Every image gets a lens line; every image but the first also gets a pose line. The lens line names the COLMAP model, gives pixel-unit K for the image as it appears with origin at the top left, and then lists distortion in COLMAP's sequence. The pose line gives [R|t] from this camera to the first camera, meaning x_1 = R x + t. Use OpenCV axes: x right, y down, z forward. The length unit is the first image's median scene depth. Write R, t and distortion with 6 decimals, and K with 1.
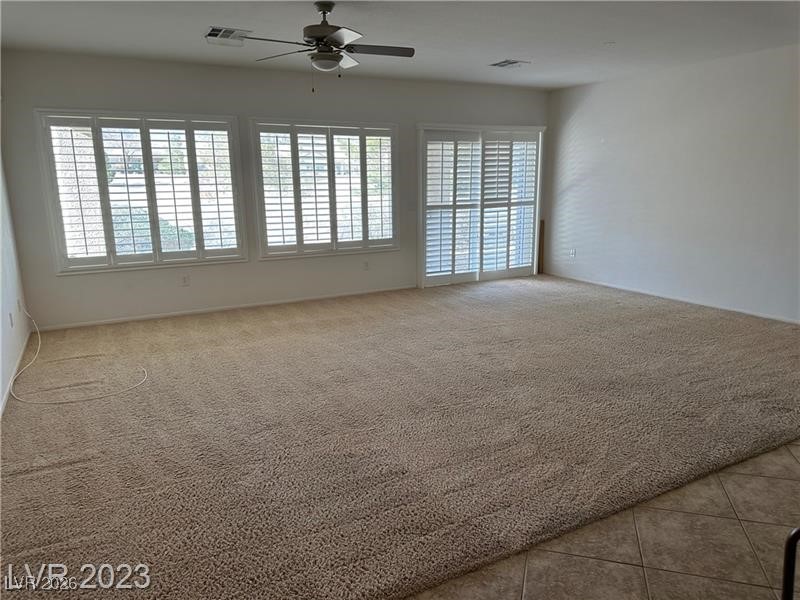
lens RADIAL K [[562.9, 0, 400.0], [0, 562.9, 300.0], [0, 0, 1]] dist [0.089348, -0.126686]
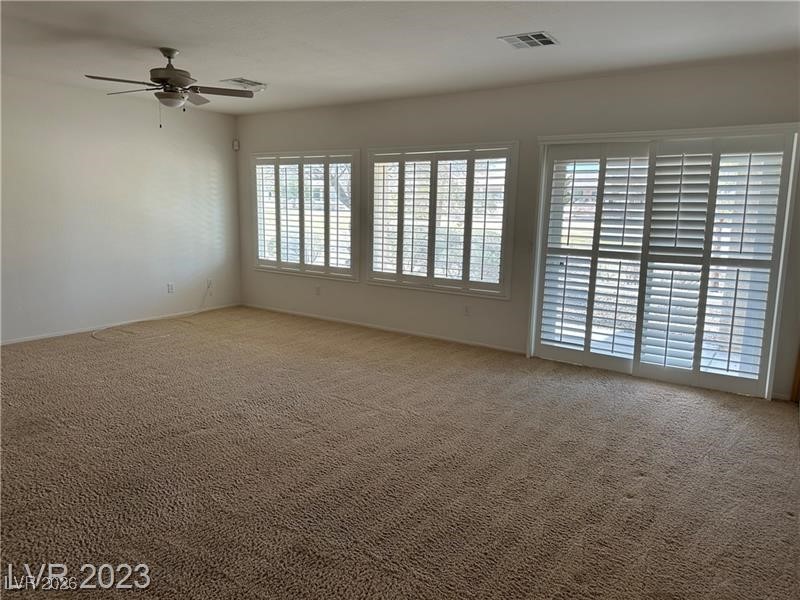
lens RADIAL K [[575.4, 0, 400.0], [0, 575.4, 300.0], [0, 0, 1]] dist [-0.004977, -0.004044]
pose [[0.429673, 0.151069, -0.890258, 0.726129], [-0.226839, 0.972349, 0.055518, -0.113289], [0.874028, 0.178091, 0.452060, 0.580798]]
